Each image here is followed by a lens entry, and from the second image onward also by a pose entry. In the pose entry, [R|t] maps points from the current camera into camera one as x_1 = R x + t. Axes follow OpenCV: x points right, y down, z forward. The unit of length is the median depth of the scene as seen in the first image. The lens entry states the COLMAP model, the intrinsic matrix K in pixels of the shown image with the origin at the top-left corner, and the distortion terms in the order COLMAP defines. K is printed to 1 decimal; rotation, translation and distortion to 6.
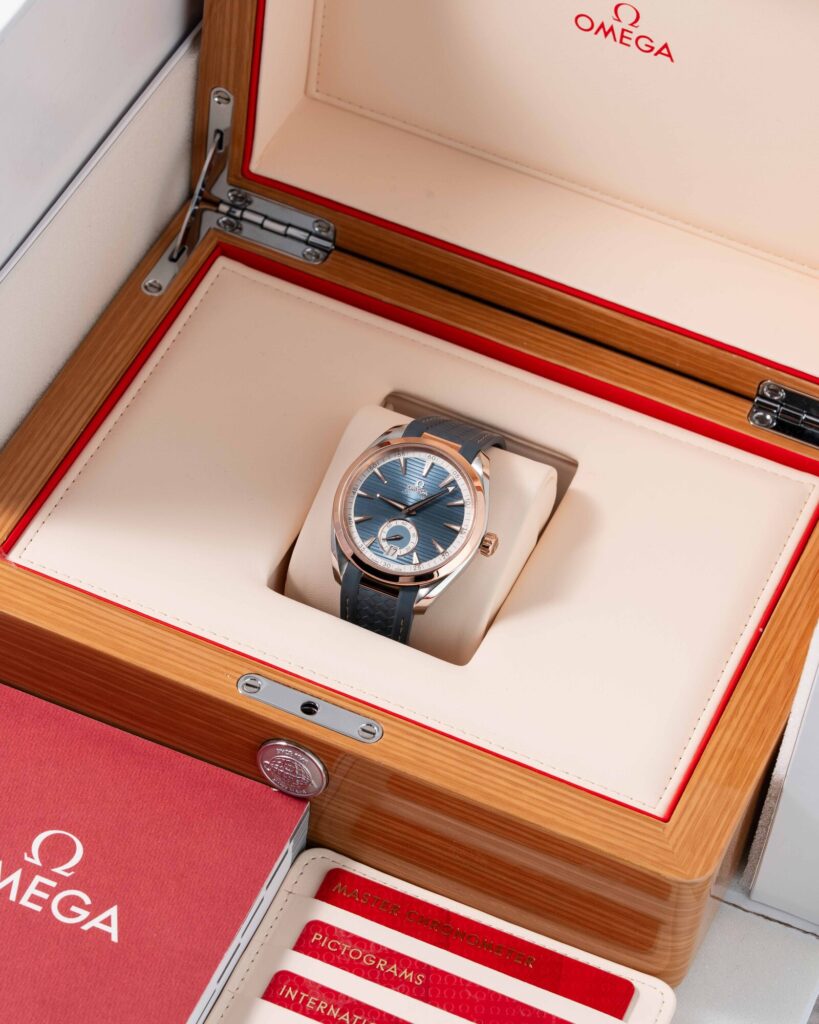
lens RADIAL K [[3558.3, 0, 409.5], [0, 3558.3, 512.0], [0, 0, 1]] dist [-1.688819, 37.949406]
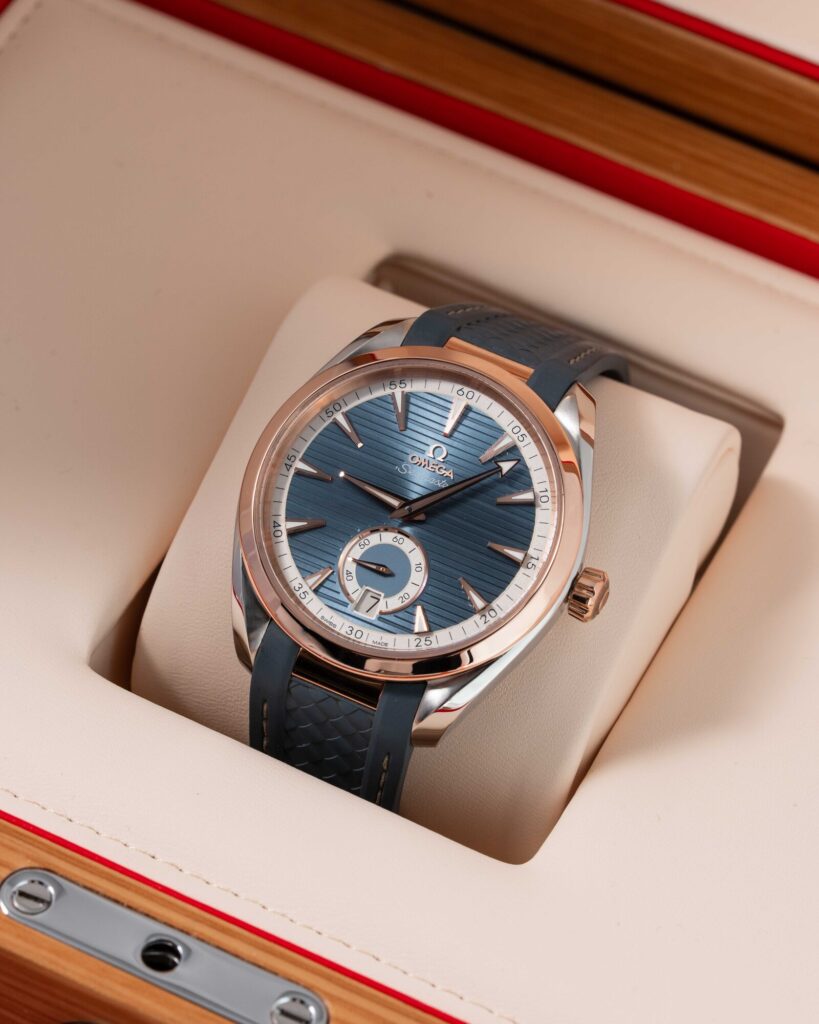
lens RADIAL K [[3558.3, 0, 409.5], [0, 3558.3, 512.0], [0, 0, 1]] dist [-1.688819, 37.949406]
pose [[0.999033, 0.035706, -0.025645, 0.011101], [-0.035606, 0.999357, 0.004329, -0.002213], [0.025783, -0.003412, 0.999662, 0.558121]]
